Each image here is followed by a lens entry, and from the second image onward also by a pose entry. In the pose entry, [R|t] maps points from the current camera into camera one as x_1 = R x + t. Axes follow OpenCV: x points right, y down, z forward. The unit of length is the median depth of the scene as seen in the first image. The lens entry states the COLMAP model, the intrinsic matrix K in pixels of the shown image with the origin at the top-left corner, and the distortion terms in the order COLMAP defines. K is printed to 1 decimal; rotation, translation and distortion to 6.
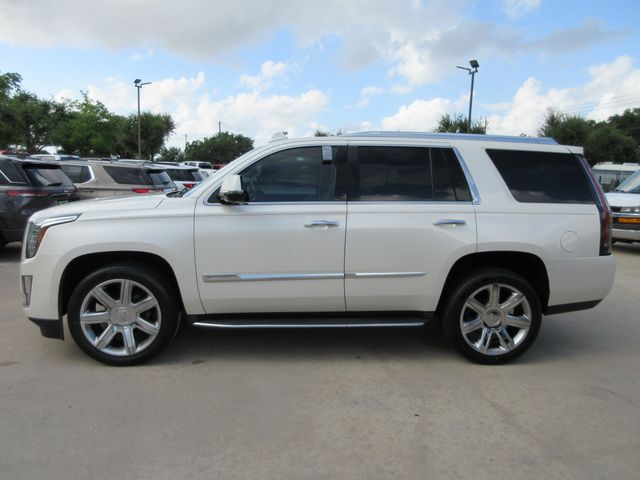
lens RADIAL K [[476.5, 0, 320.0], [0, 476.5, 240.0], [0, 0, 1]] dist [-0.000637, -0.000176]
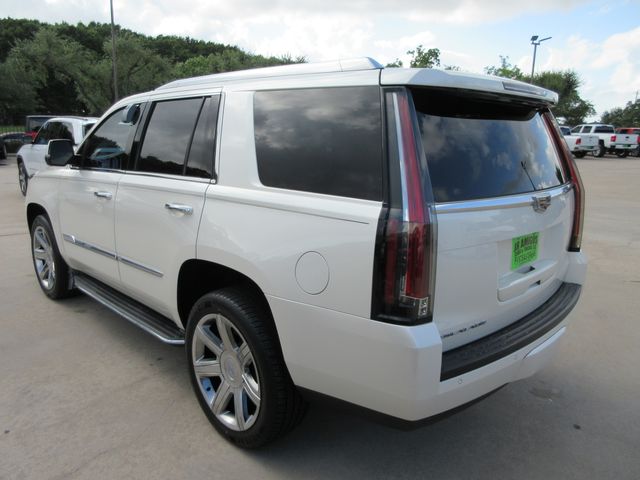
lens RADIAL K [[476.5, 0, 320.0], [0, 476.5, 240.0], [0, 0, 1]] dist [-0.000637, -0.000176]
pose [[0.647367, 0.148942, -0.747483, 0.882075], [-0.096647, 0.988845, 0.113334, -0.085009], [0.756026, -0.001127, 0.654541, 0.682712]]
